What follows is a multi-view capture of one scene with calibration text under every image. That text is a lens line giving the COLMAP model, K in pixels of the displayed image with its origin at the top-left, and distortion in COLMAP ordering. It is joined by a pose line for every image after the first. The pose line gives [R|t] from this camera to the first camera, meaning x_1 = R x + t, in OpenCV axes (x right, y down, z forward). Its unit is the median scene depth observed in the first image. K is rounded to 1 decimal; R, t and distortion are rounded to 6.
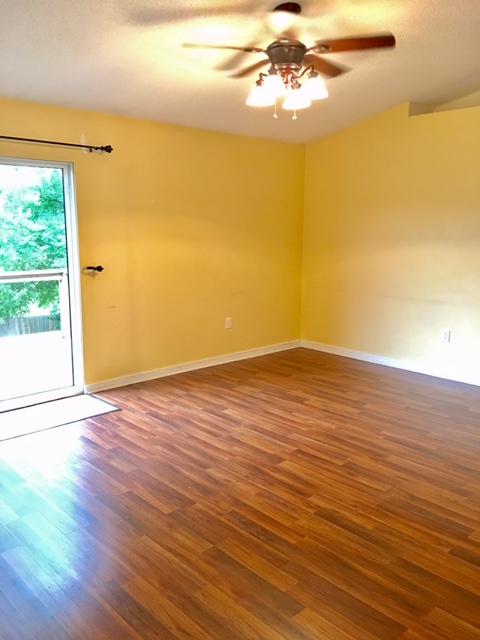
lens RADIAL K [[546.8, 0, 239.1], [0, 546.8, 316.3], [0, 0, 1]] dist [0.091066, -0.131560]
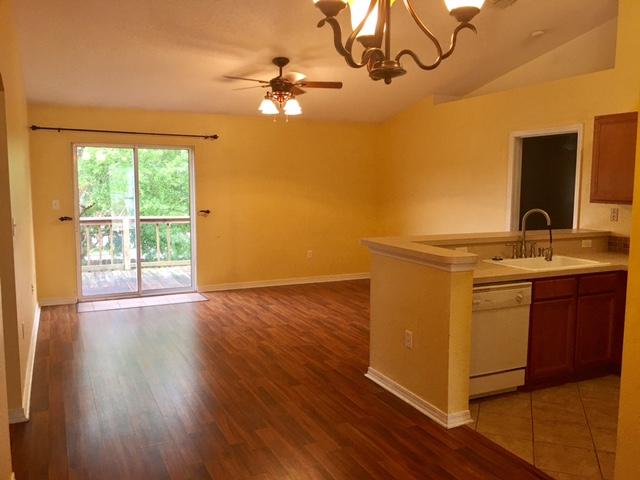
lens RADIAL K [[546.8, 0, 319.3], [0, 546.8, 238.2], [0, 0, 1]] dist [0.091066, -0.131560]
pose [[0.955668, 0.030653, -0.292845, 0.655347], [-0.049425, 0.997155, -0.056920, 0.079467], [0.290267, 0.068871, 0.954464, -0.509753]]
